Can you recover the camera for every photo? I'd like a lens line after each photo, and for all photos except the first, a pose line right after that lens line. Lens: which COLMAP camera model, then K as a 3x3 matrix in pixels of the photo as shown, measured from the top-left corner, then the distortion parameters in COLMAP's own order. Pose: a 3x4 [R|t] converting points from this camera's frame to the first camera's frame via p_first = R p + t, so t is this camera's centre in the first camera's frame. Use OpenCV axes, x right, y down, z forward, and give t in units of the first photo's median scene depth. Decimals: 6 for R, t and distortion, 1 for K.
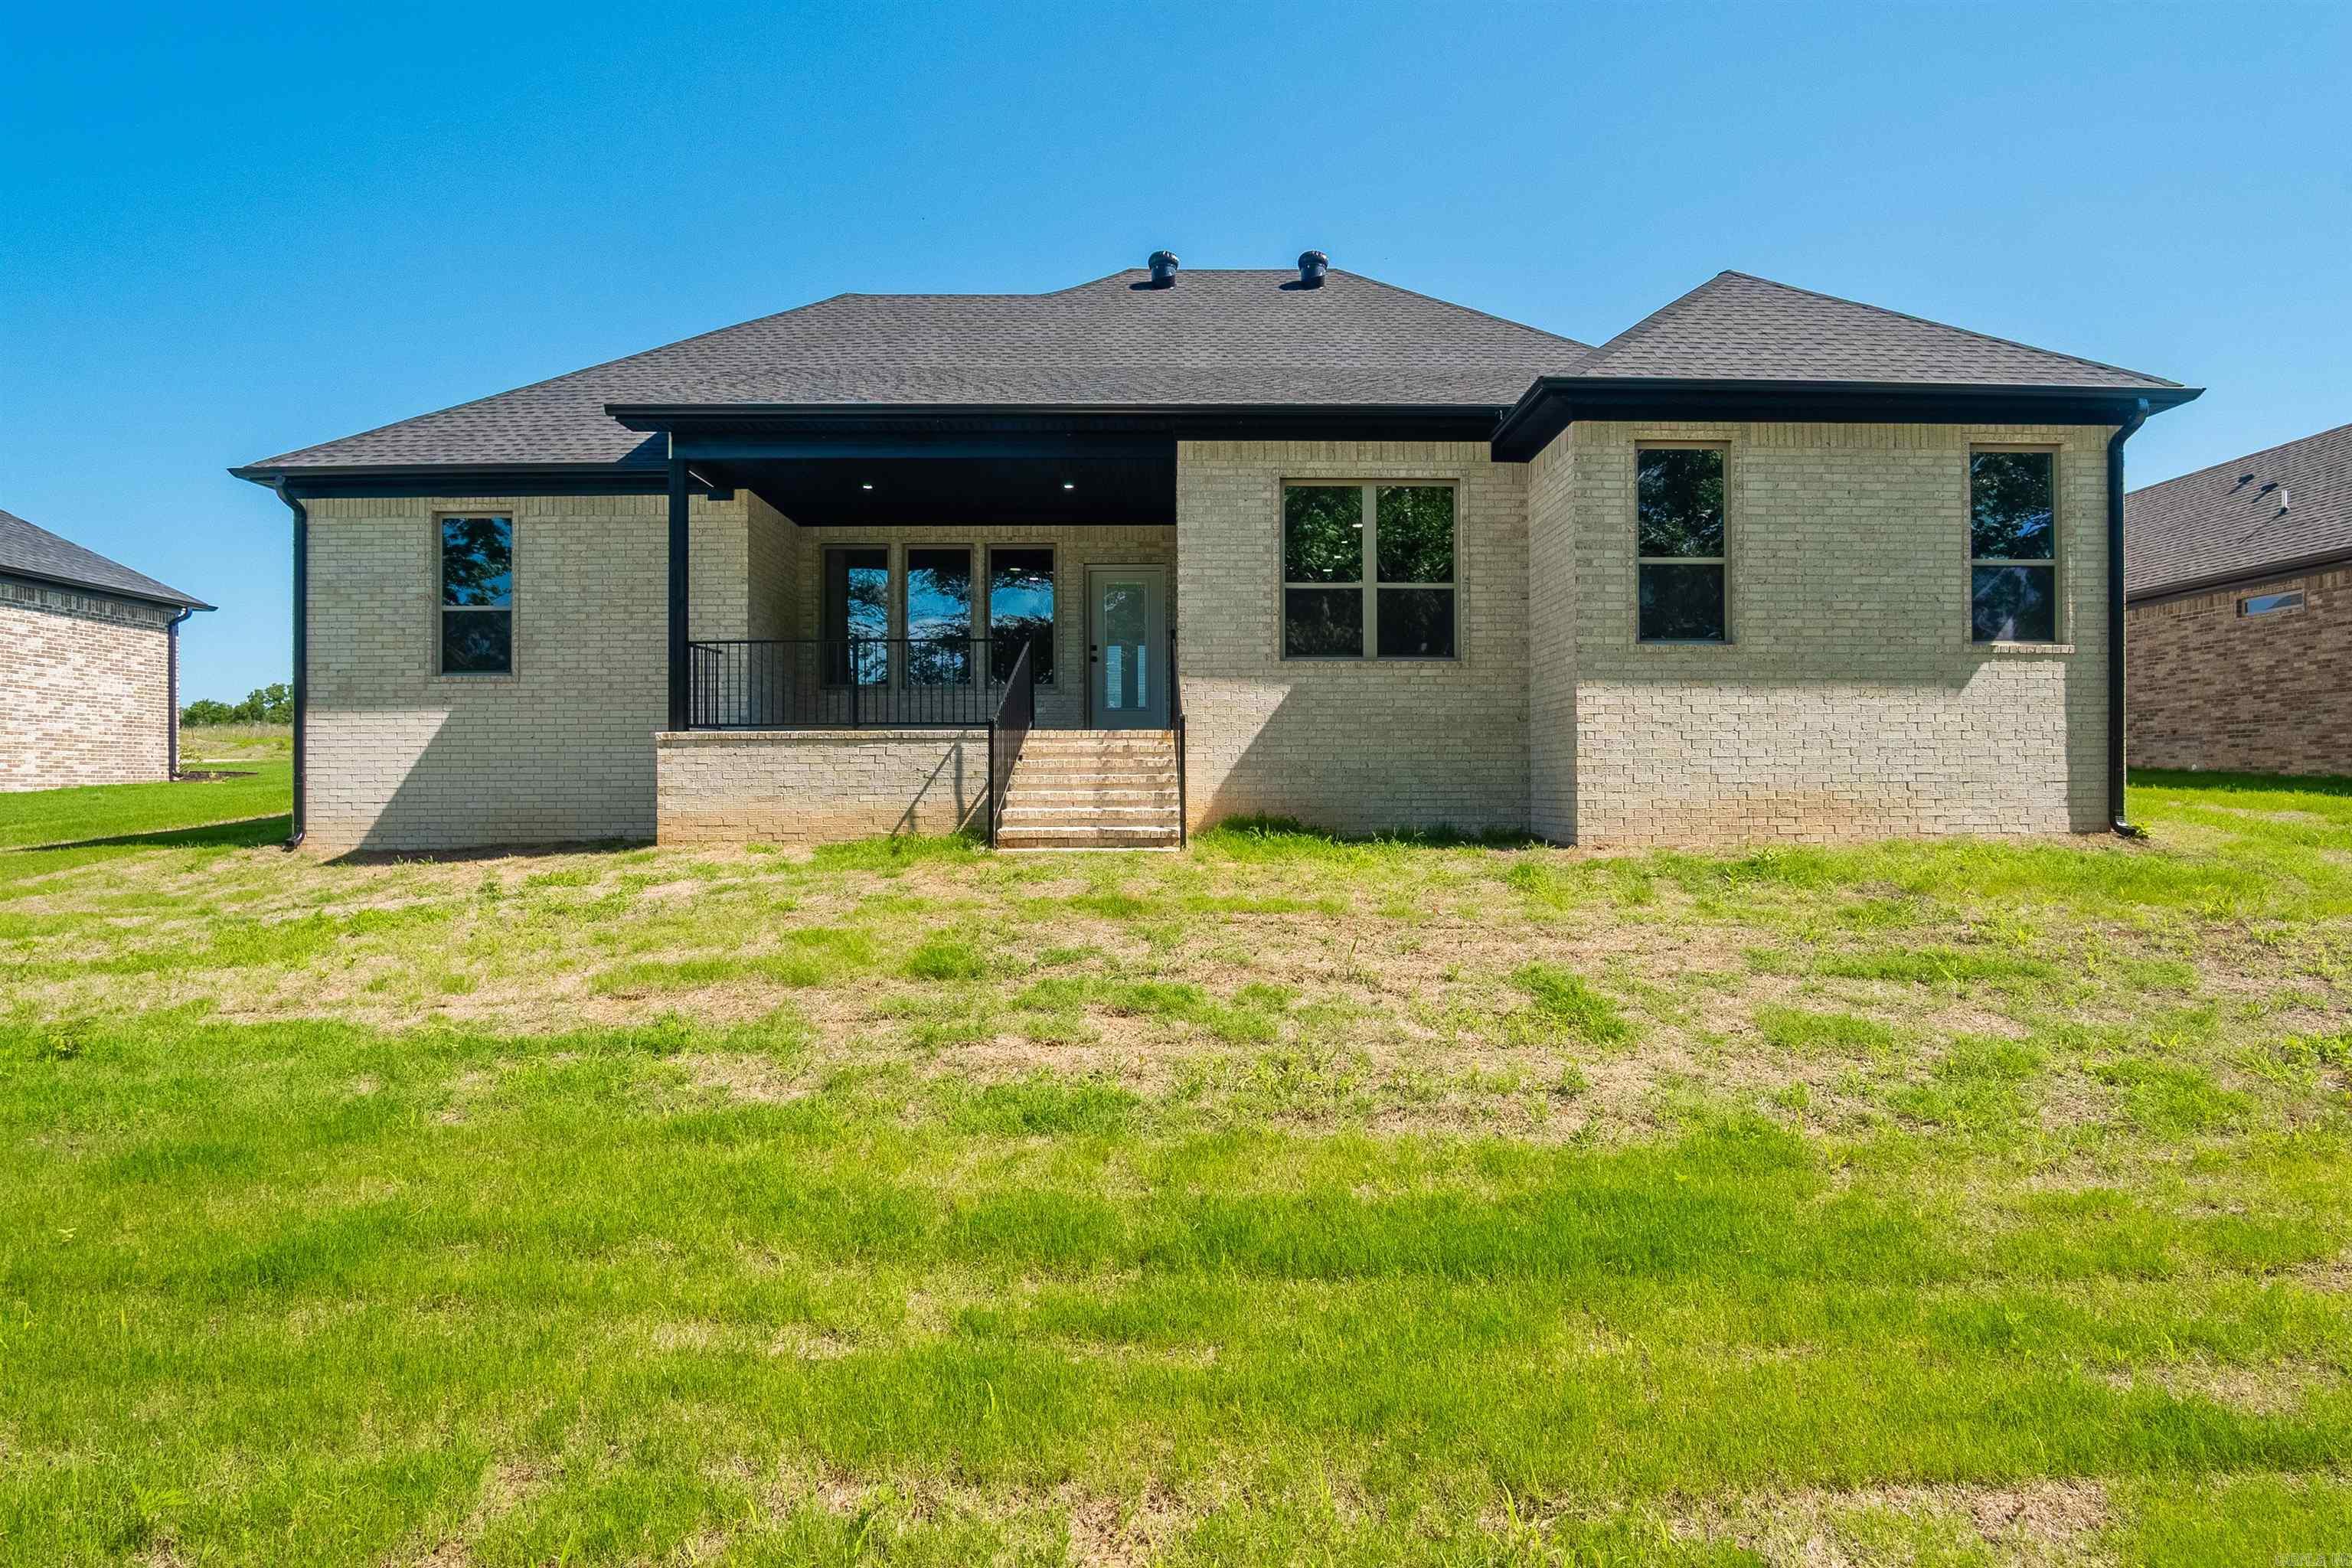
lens RADIAL K [[1303.7, 0, 1176.0], [0, 1303.7, 784.0], [0, 0, 1]] dist [-0.042661, 0.013512]
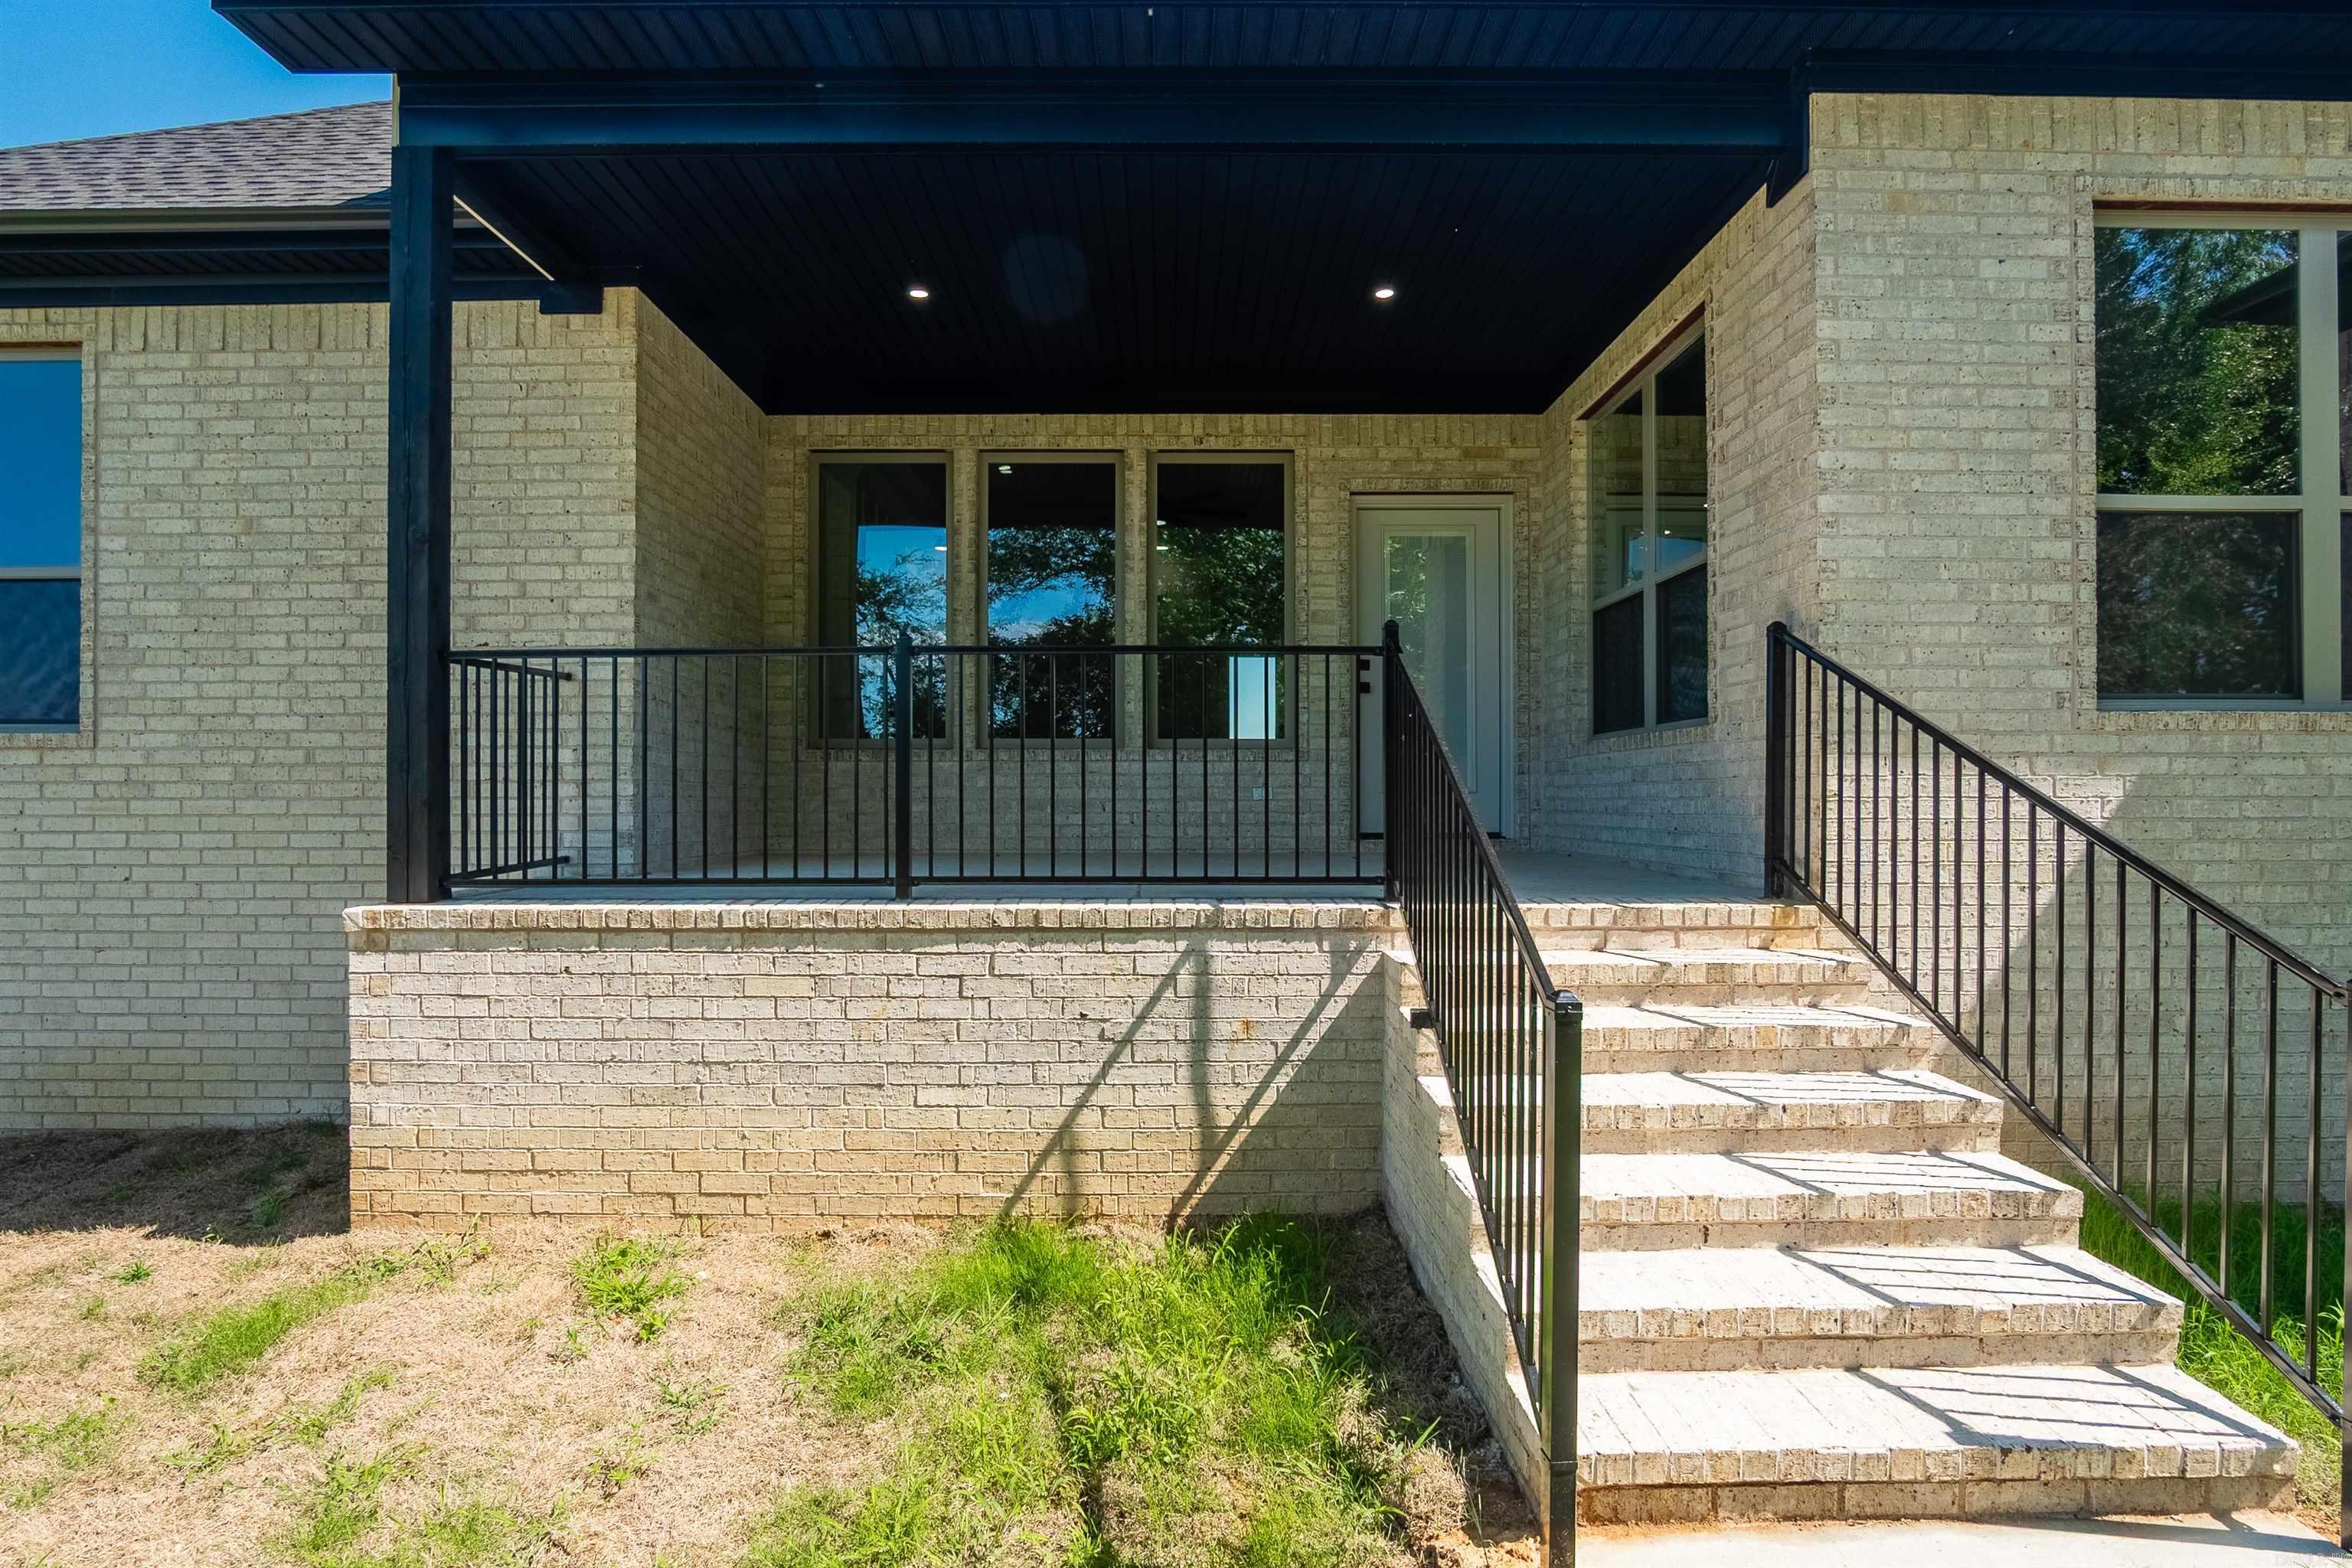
lens RADIAL K [[1255.6, 0, 1145.5], [0, 1255.6, 788.8], [0, 0, 1]] dist [-0.039476, 0.011746]
pose [[0.999969, 0.001768, -0.007722, -0.178759], [-0.001762, 0.999998, 0.000782, -0.072777], [0.007724, -0.000768, 0.999970, 0.659606]]
